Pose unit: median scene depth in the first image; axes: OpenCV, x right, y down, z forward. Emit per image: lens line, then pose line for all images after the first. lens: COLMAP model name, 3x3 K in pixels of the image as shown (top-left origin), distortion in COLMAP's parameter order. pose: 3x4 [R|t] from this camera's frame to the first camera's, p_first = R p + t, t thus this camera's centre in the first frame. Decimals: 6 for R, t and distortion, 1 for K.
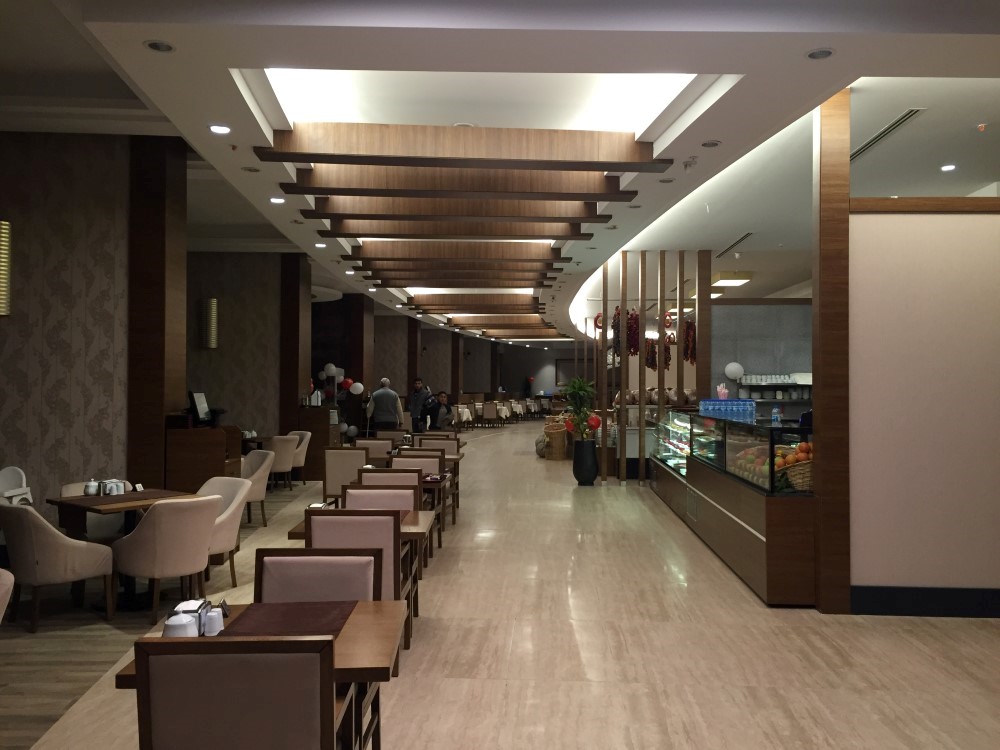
lens RADIAL K [[847.1, 0, 500.0], [0, 847.1, 375.0], [0, 0, 1]] dist [0.075709, -0.092389]
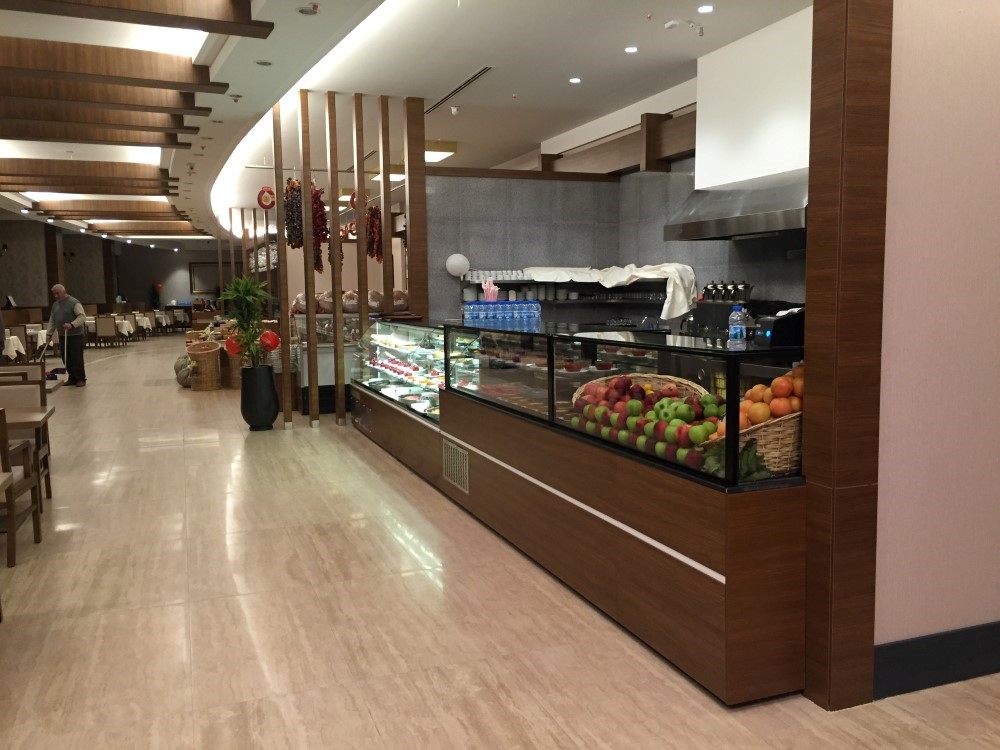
lens RADIAL K [[850.8, 0, 501.1], [0, 850.8, 370.4], [0, 0, 1]] dist [0.086898, -0.112199]
pose [[0.914421, -0.055740, 0.400907, 0.000332], [0.014317, 0.994307, 0.105588, 0.004036], [-0.404510, -0.090812, 0.910014, 0.129600]]
